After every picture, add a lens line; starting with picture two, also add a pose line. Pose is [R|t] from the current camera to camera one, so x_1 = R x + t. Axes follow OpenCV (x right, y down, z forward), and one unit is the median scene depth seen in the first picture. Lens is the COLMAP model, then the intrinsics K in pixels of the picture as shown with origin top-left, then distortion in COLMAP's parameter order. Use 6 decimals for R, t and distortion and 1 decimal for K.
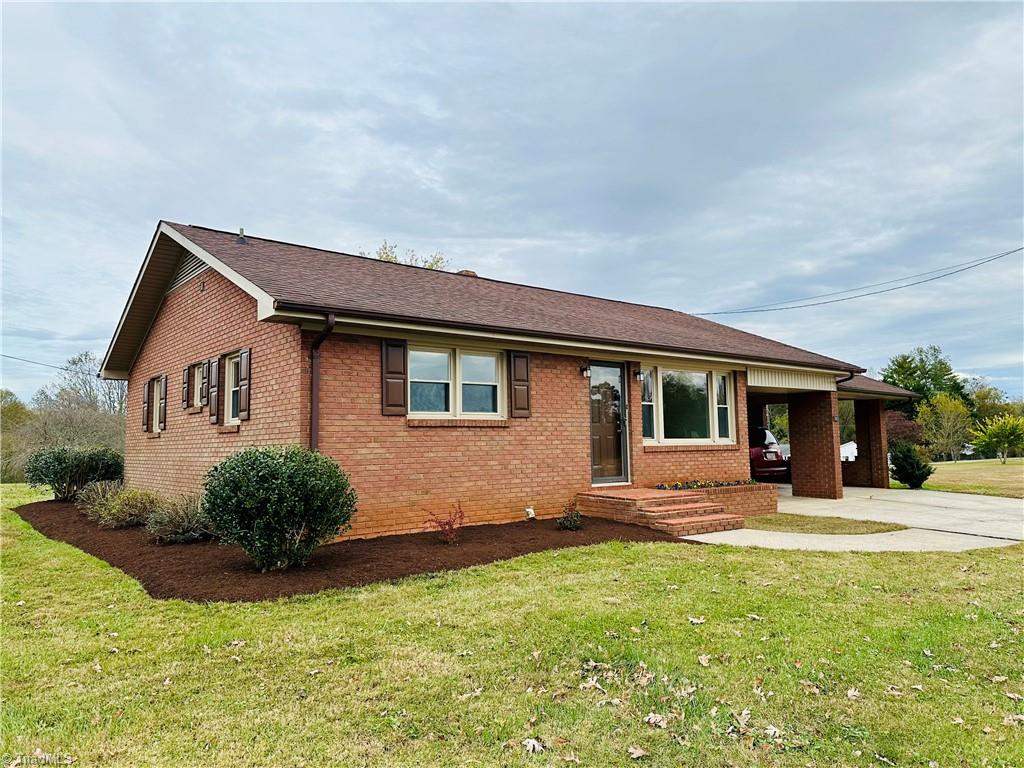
lens RADIAL K [[738.6, 0, 512.0], [0, 738.6, 384.0], [0, 0, 1]] dist [0.038605, -0.000799]
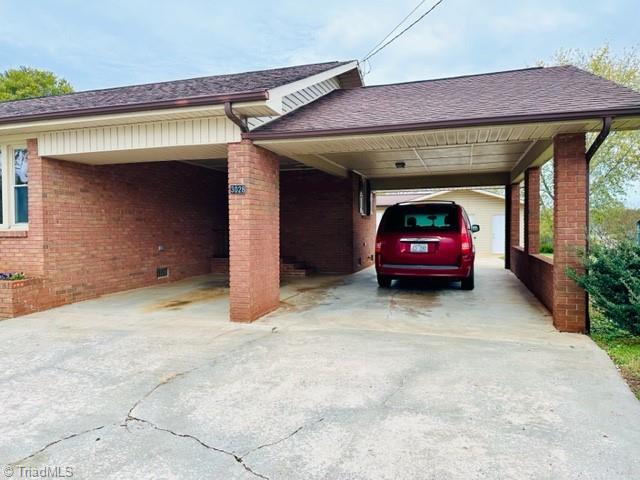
lens RADIAL K [[440.3, 0, 320.0], [0, 440.3, 240.0], [0, 0, 1]] dist [0.079846, 0.000990]
pose [[0.541533, 0.028719, -0.840189, 0.937700], [0.064949, 0.995000, 0.075873, 0.077253], [0.838167, -0.095657, 0.536960, 1.037596]]
